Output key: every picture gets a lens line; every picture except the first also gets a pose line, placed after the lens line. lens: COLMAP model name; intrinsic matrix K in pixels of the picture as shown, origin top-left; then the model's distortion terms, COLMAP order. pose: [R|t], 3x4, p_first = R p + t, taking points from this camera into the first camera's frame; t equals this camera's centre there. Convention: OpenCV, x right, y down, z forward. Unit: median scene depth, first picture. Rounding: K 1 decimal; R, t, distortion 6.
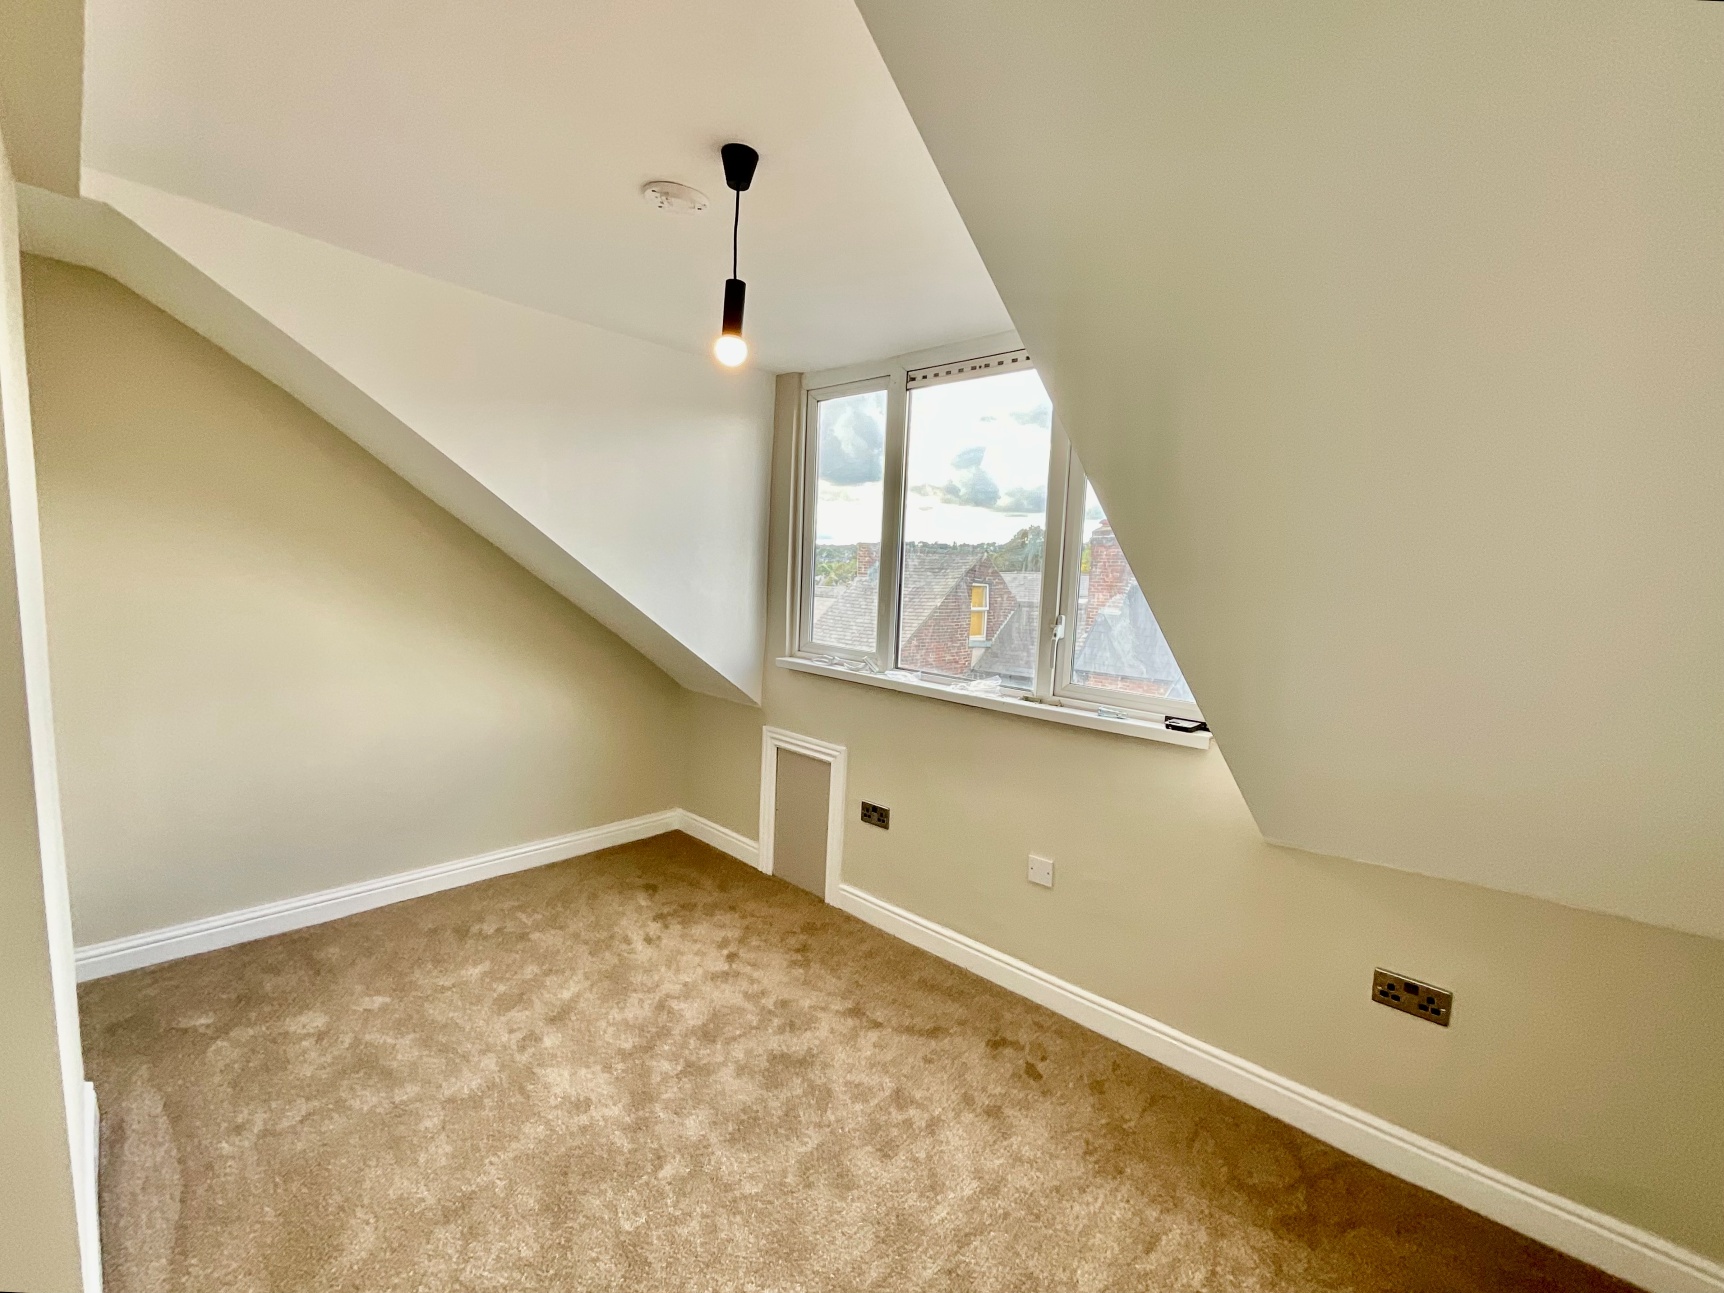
lens RADIAL K [[702.1, 0, 862.0], [0, 702.1, 646.5], [0, 0, 1]] dist [-0.001829, -0.000178]
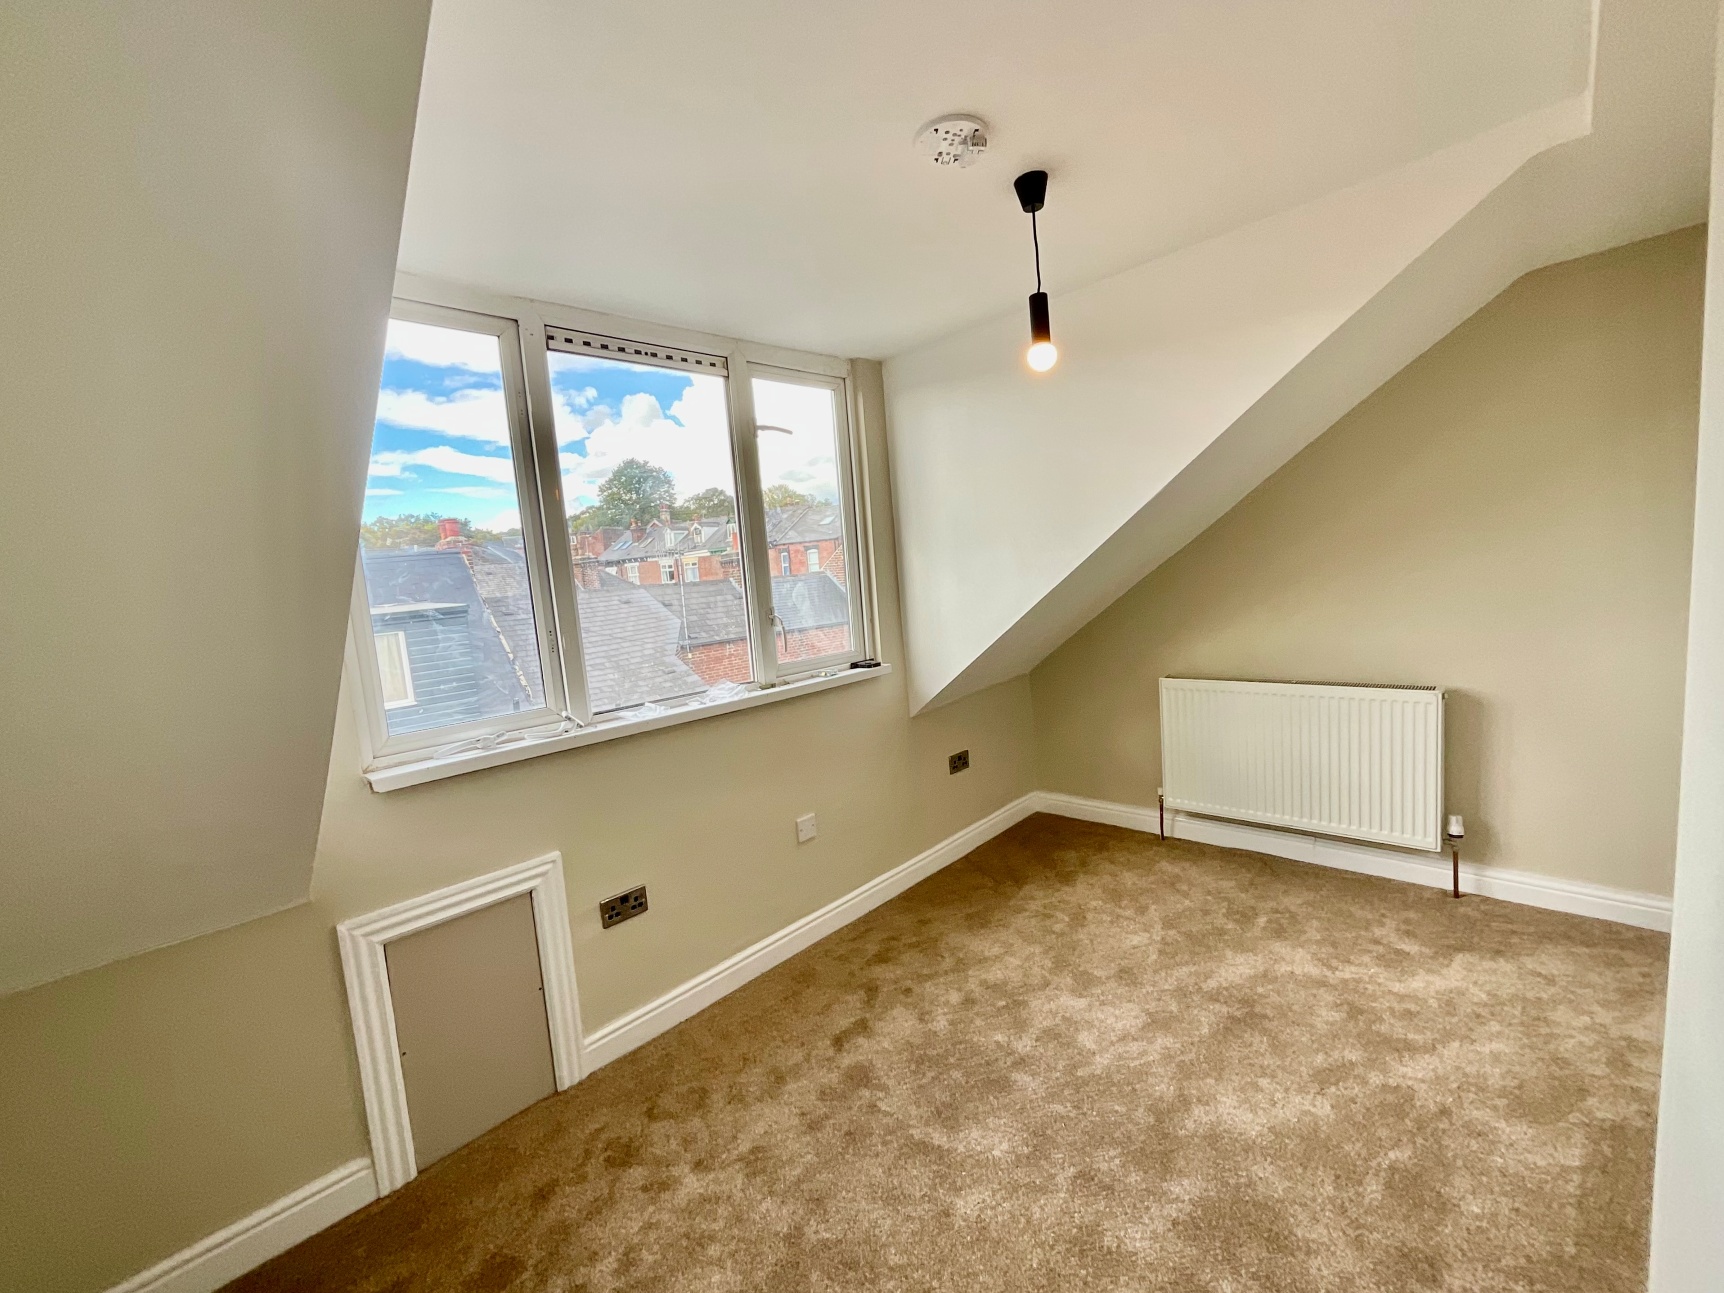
lens RADIAL K [[702.1, 0, 862.0], [0, 702.1, 646.5], [0, 0, 1]] dist [-0.001829, -0.000178]
pose [[0.045743, -0.163474, 0.985487, -0.806631], [0.192799, 0.969416, 0.151859, -0.120742], [-0.980171, 0.183055, 0.075862, 0.758807]]
